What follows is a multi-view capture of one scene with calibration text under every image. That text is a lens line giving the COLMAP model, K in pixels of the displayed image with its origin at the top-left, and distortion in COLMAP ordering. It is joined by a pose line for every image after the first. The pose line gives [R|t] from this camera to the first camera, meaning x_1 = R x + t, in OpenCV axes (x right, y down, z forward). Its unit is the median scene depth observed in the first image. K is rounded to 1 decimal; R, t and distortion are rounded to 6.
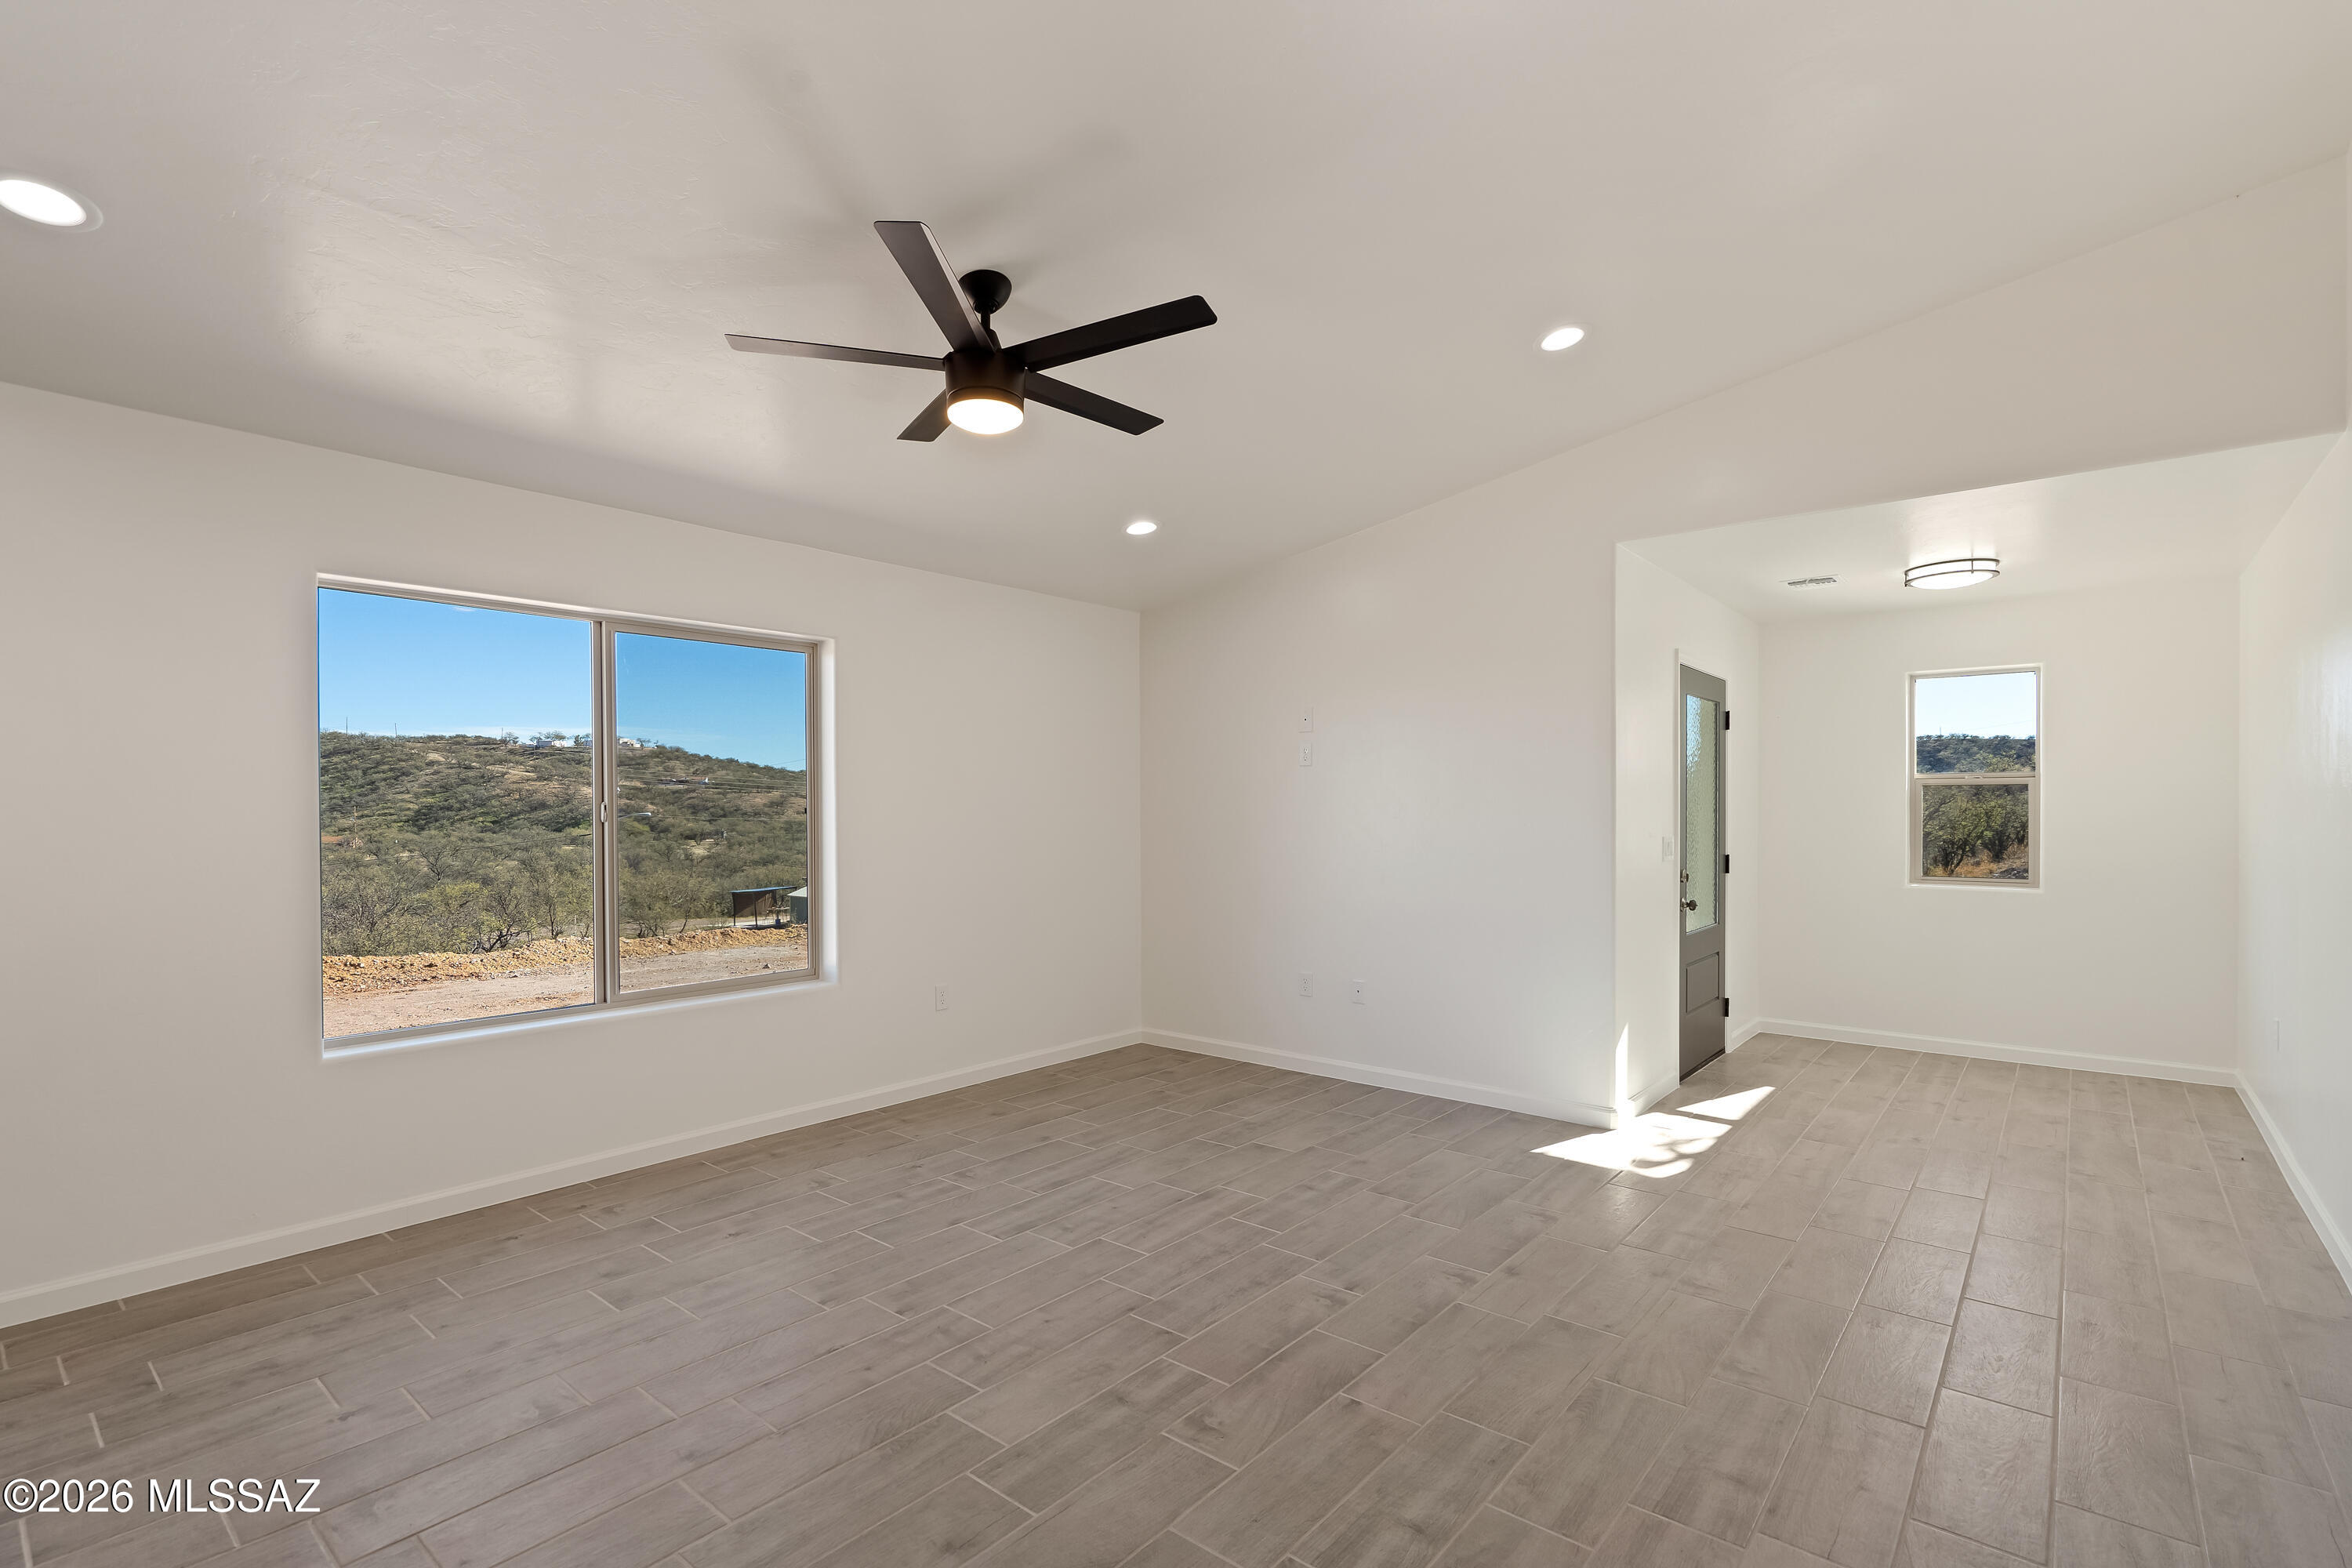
lens RADIAL K [[1072.7, 0, 1165.8], [0, 1072.7, 812.1], [0, 0, 1]] dist [-0.005096, 0.003326]
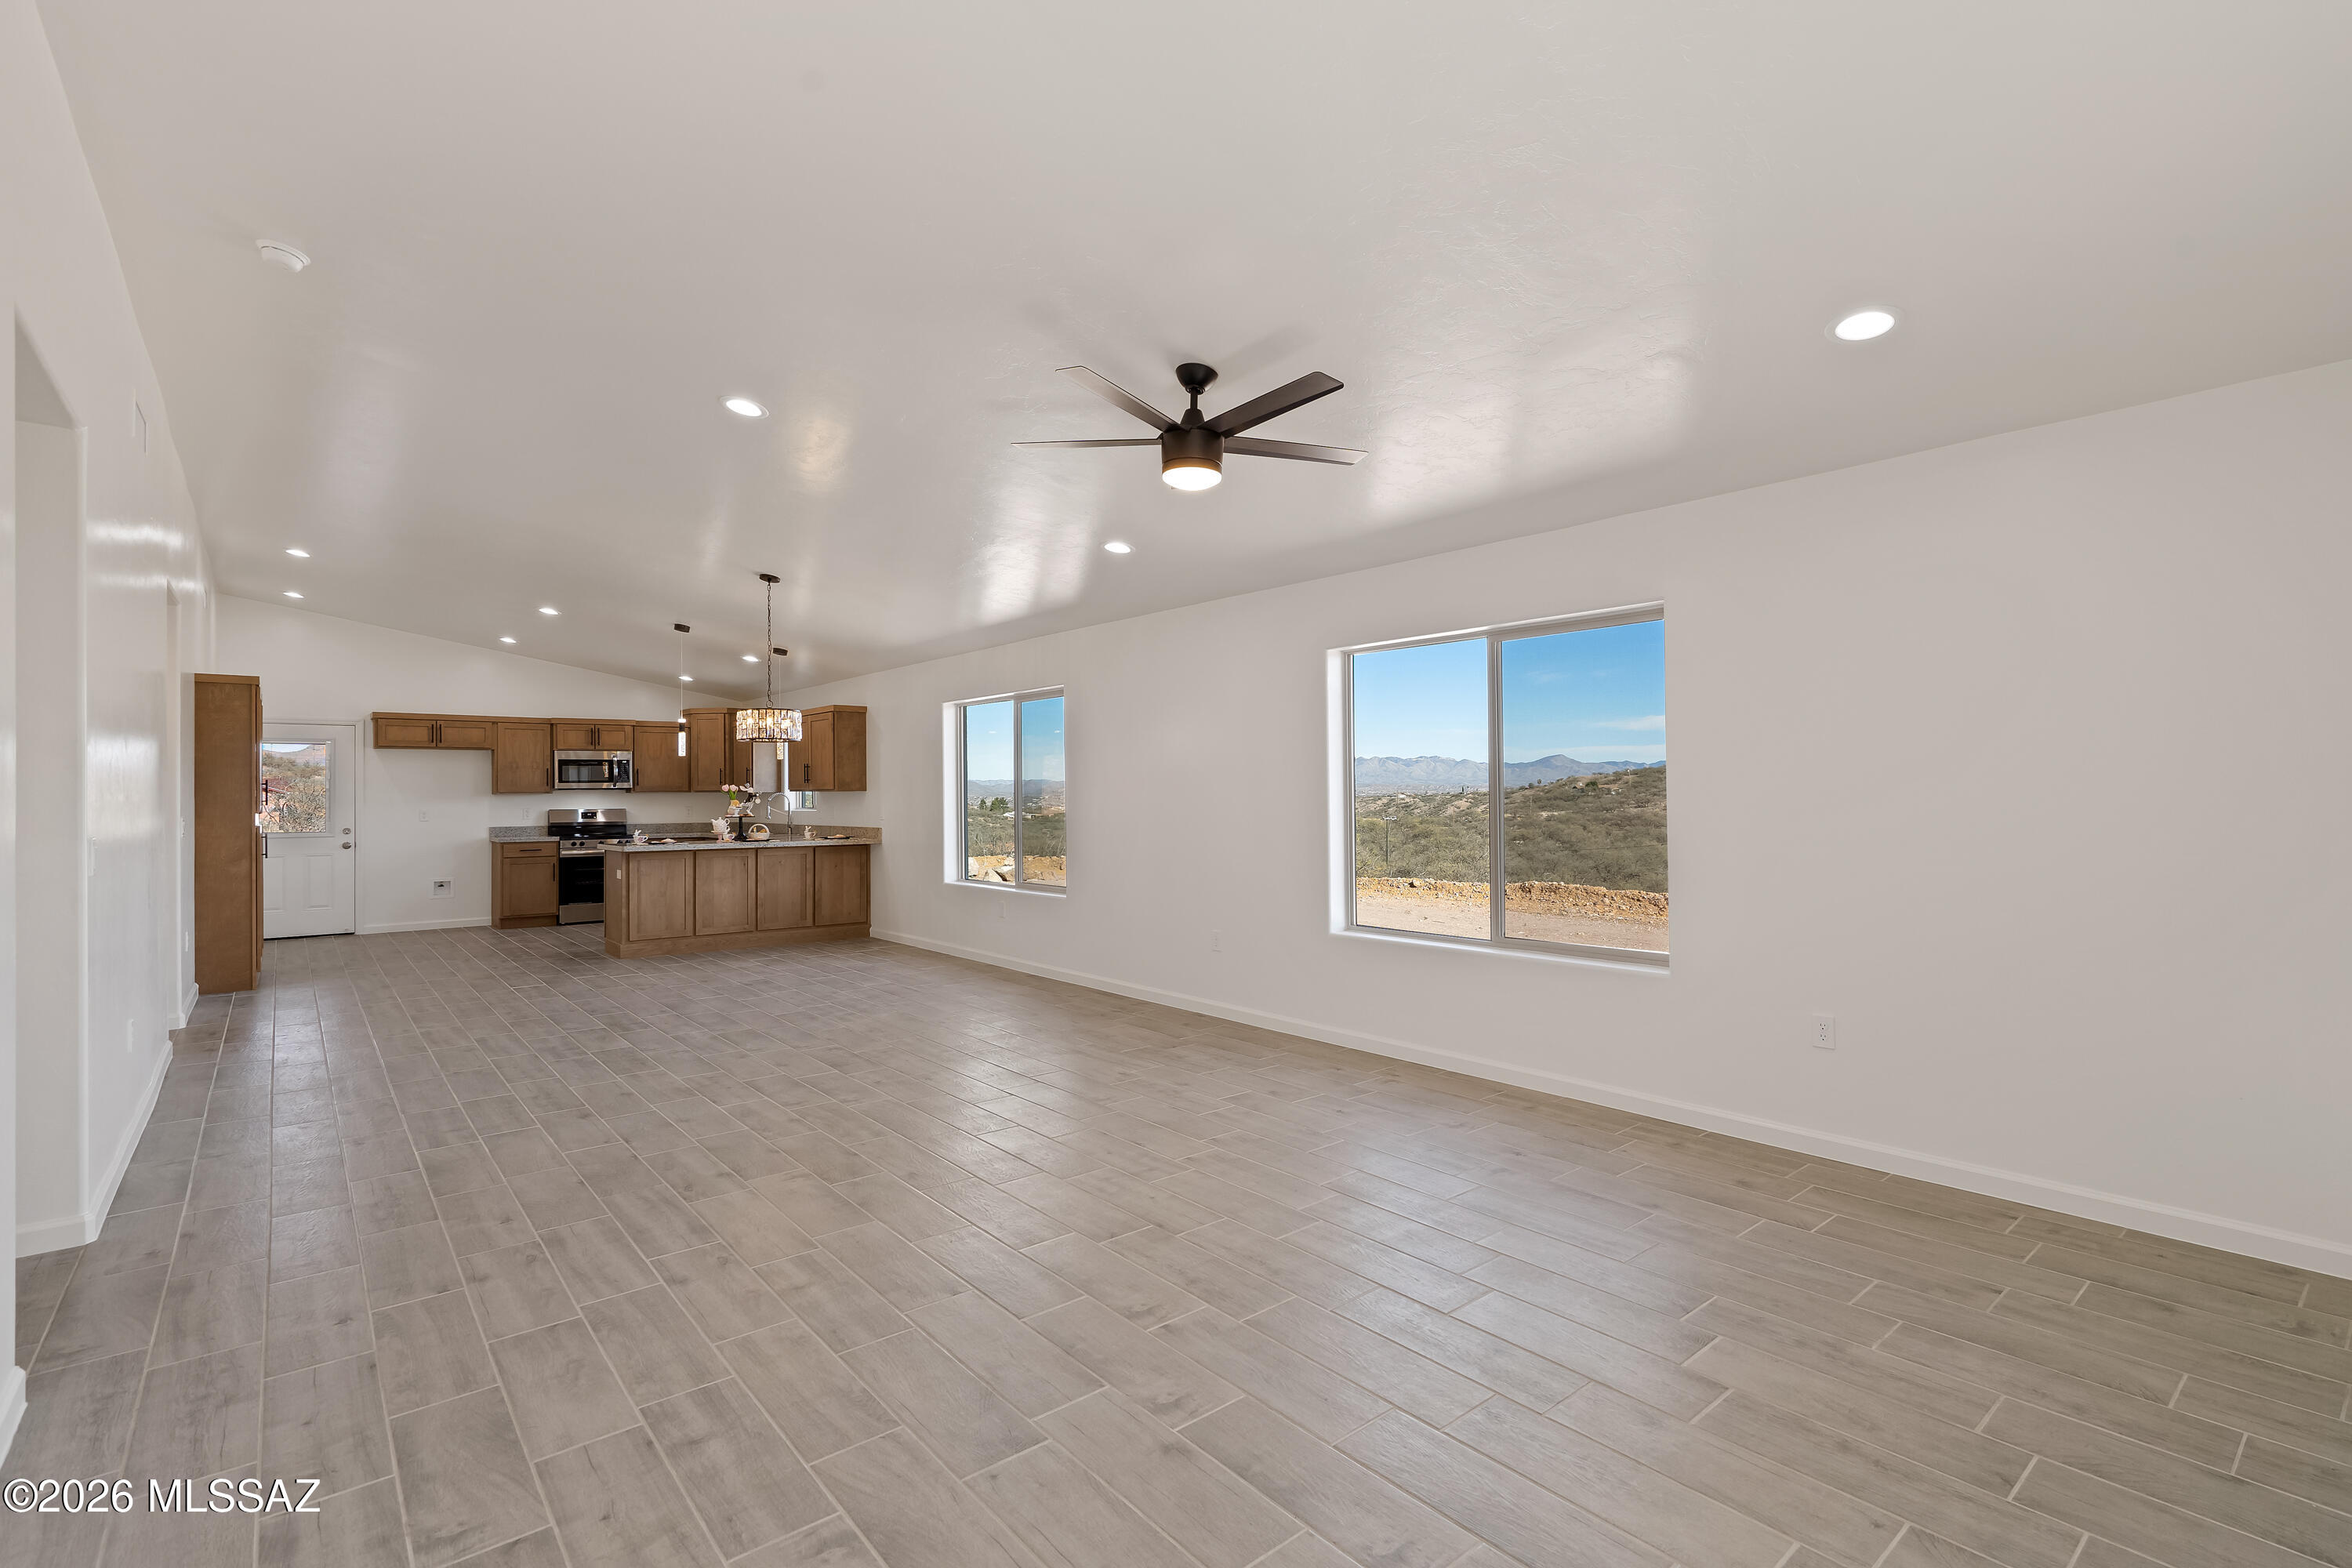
lens RADIAL K [[1072.7, 0, 1170.1], [0, 1072.7, 778.2], [0, 0, 1]] dist [-0.005096, 0.003326]
pose [[-0.169542, -0.007057, -0.985498, 0.138643], [0.005906, 0.999949, -0.008176, -0.000368], [0.985505, -0.007206, -0.169492, 0.153069]]
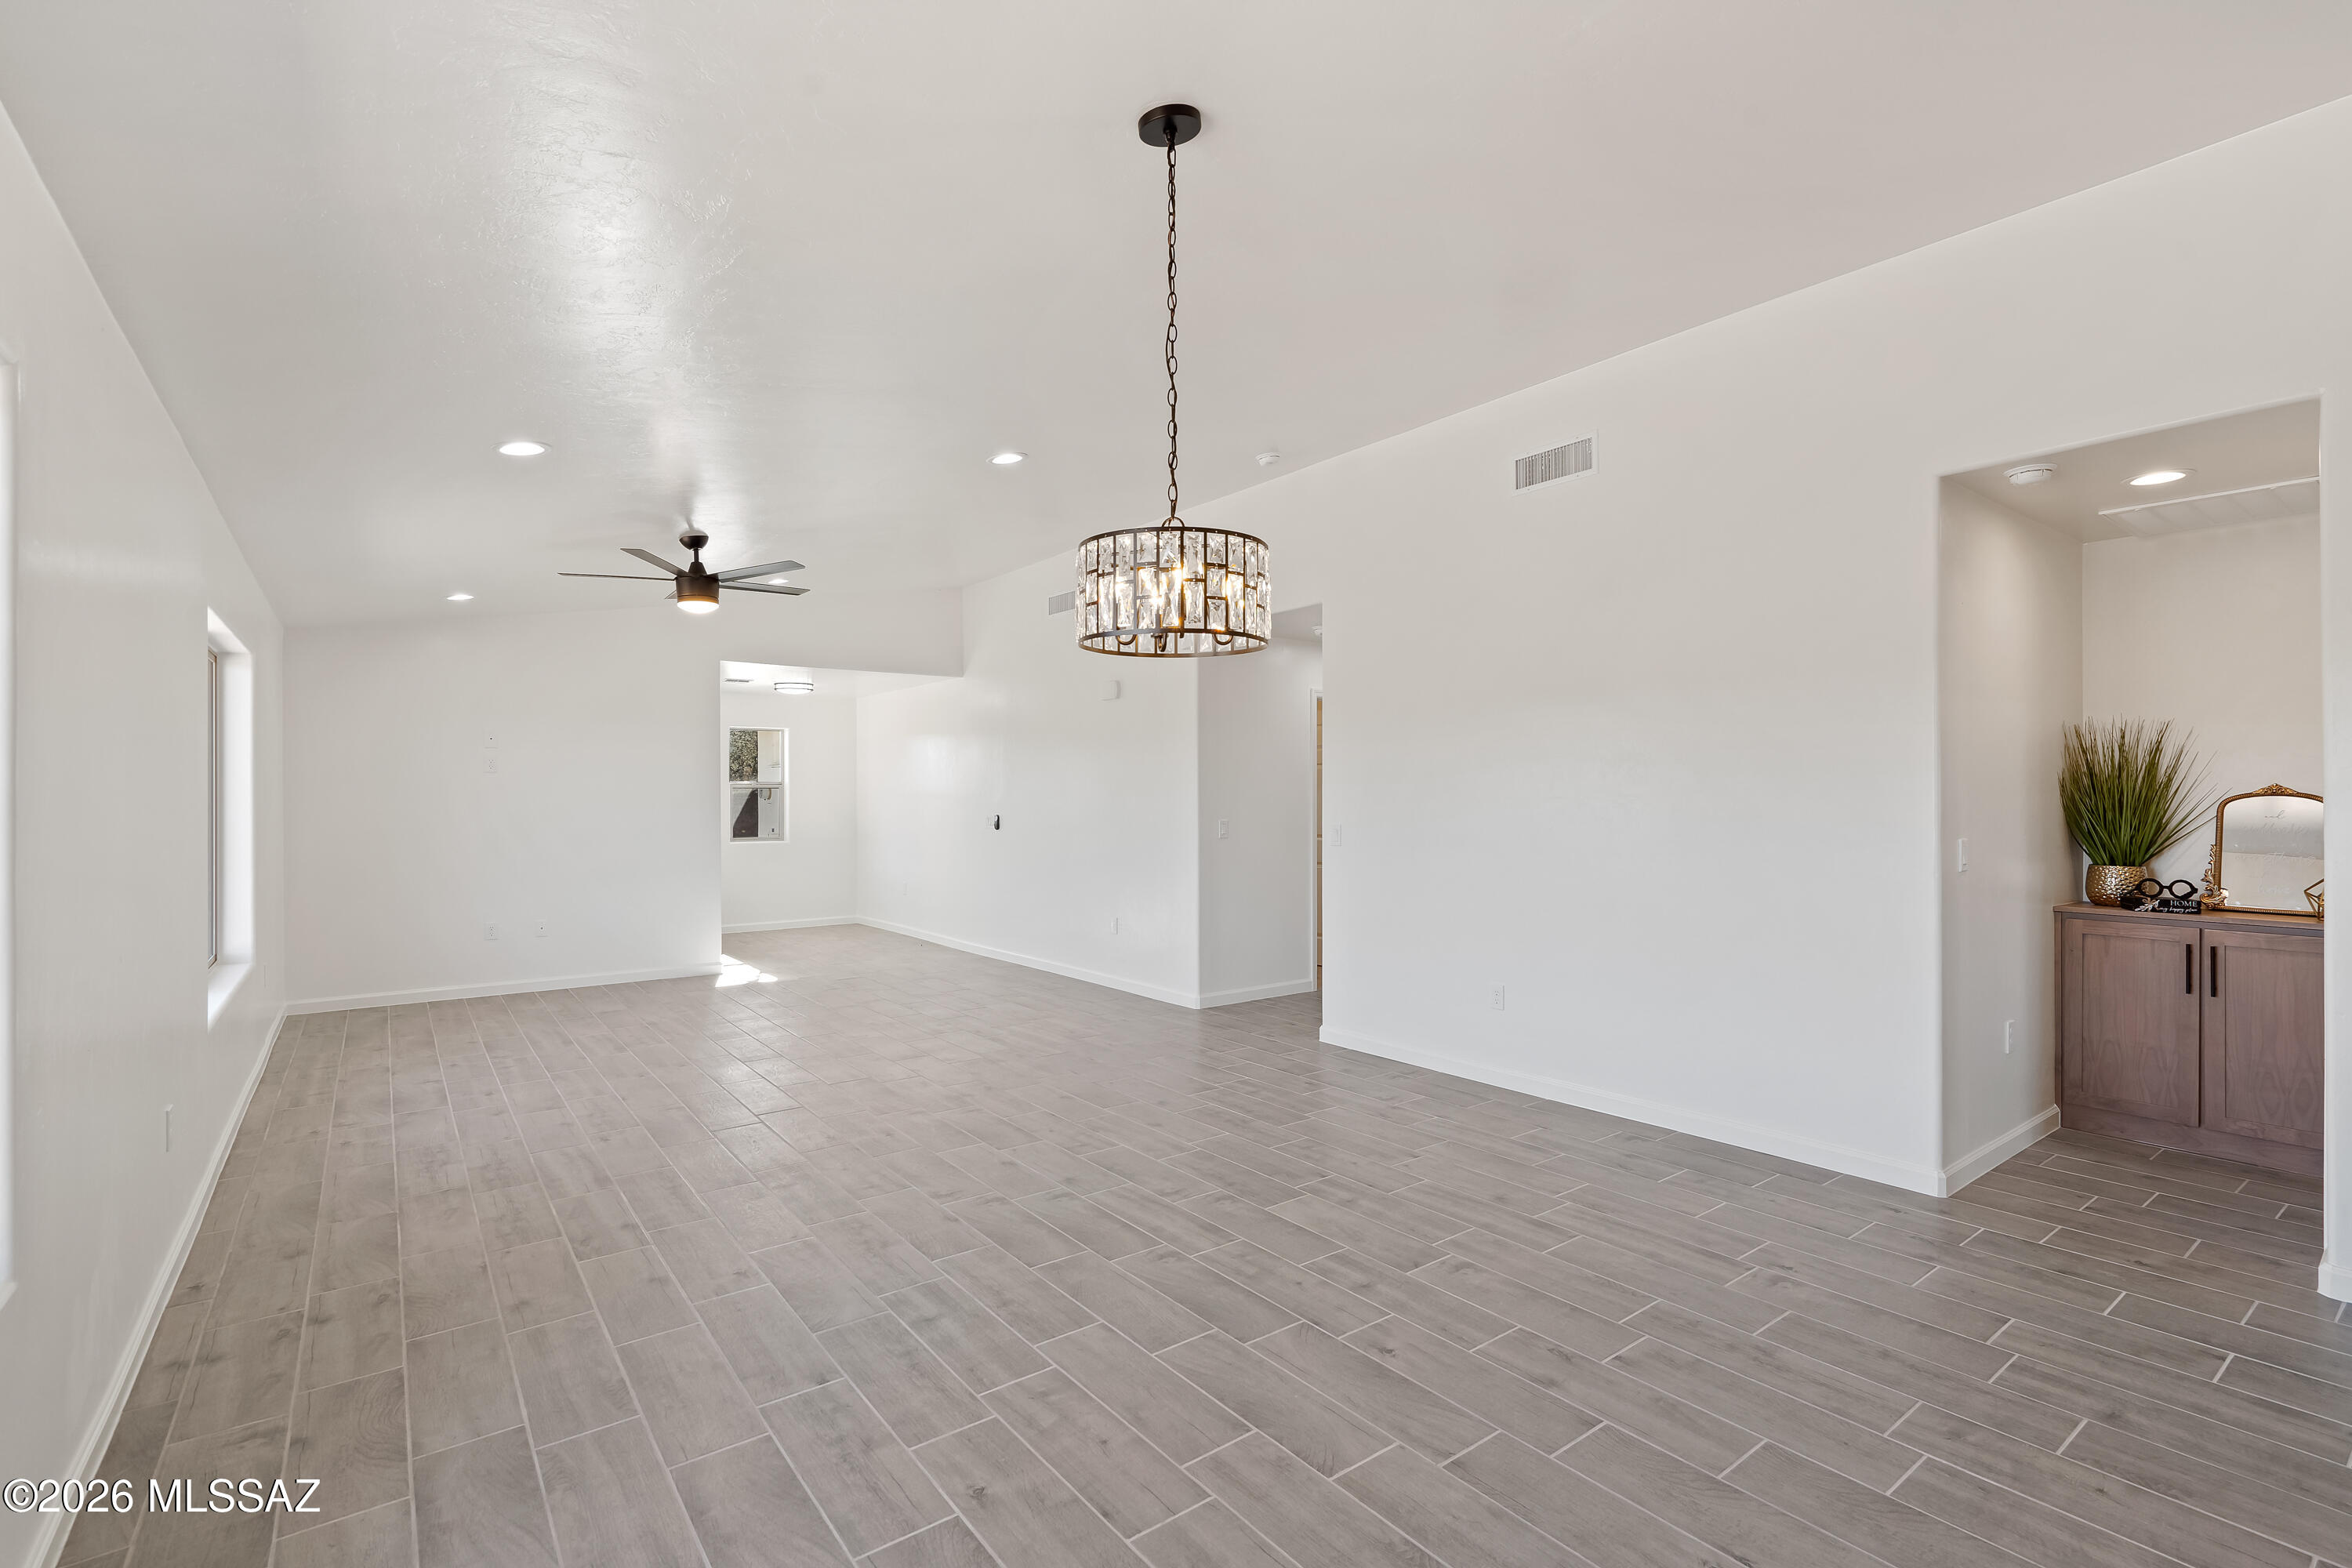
lens RADIAL K [[1072.7, 0, 1163.2], [0, 1072.7, 798.4], [0, 0, 1]] dist [-0.005096, 0.003326]
pose [[0.226928, -0.002149, 0.973909, -0.242332], [0.008395, 0.999965, 0.000250, -0.000567], [-0.973875, 0.008119, 0.226938, -0.035150]]
